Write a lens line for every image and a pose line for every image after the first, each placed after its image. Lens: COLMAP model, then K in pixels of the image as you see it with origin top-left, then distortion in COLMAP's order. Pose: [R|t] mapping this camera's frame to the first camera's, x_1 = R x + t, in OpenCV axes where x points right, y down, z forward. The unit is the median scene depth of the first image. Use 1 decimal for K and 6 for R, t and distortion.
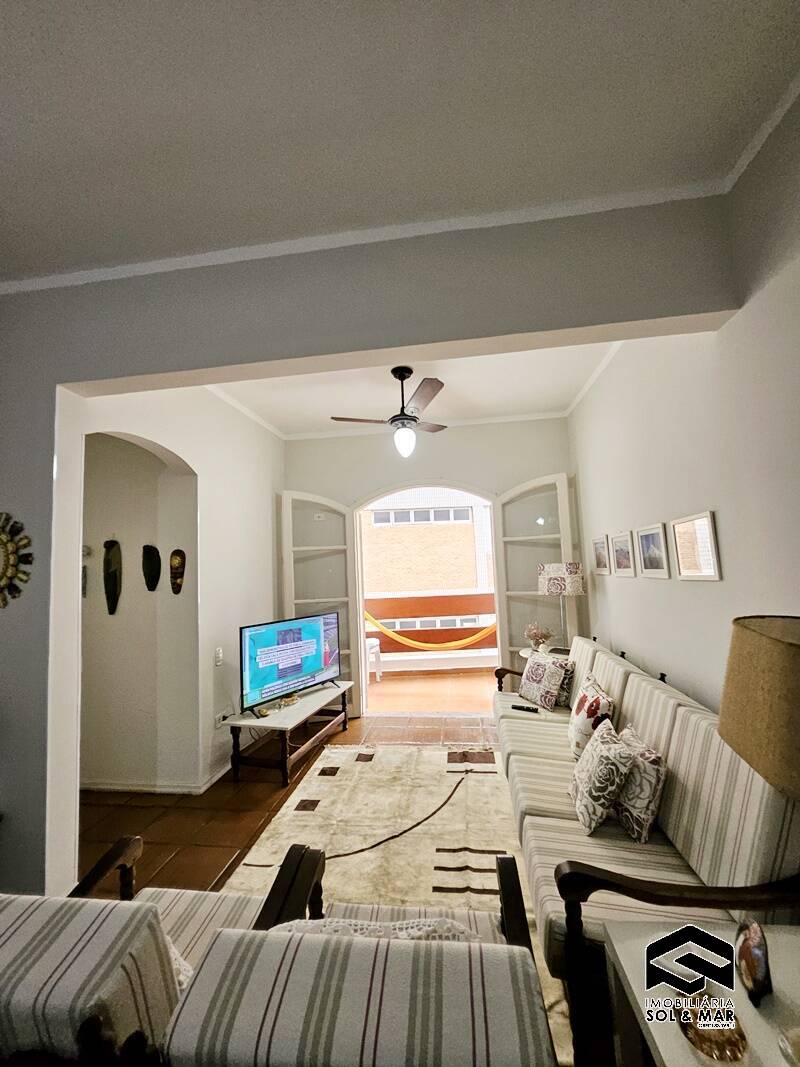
lens RADIAL K [[420.8, 0, 406.4], [0, 420.8, 533.8], [0, 0, 1]] dist [0.001815, -0.003929]
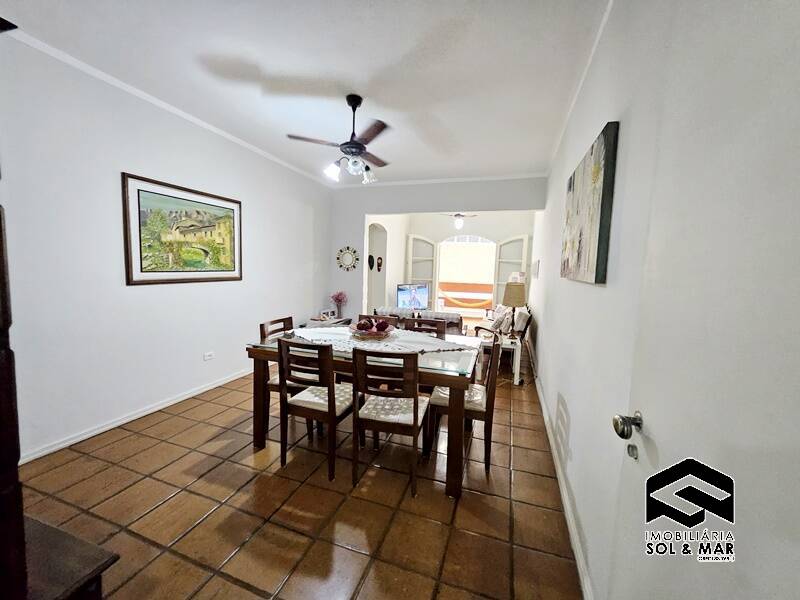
lens RADIAL K [[322.1, 0, 406.8], [0, 322.1, 281.3], [0, 0, 1]] dist [0.000263, -0.000053]
pose [[0.979941, 0.082563, -0.181380, 0.059955], [-0.059463, 0.989822, 0.129296, -0.079926], [0.190209, -0.115917, 0.974876, -0.969148]]
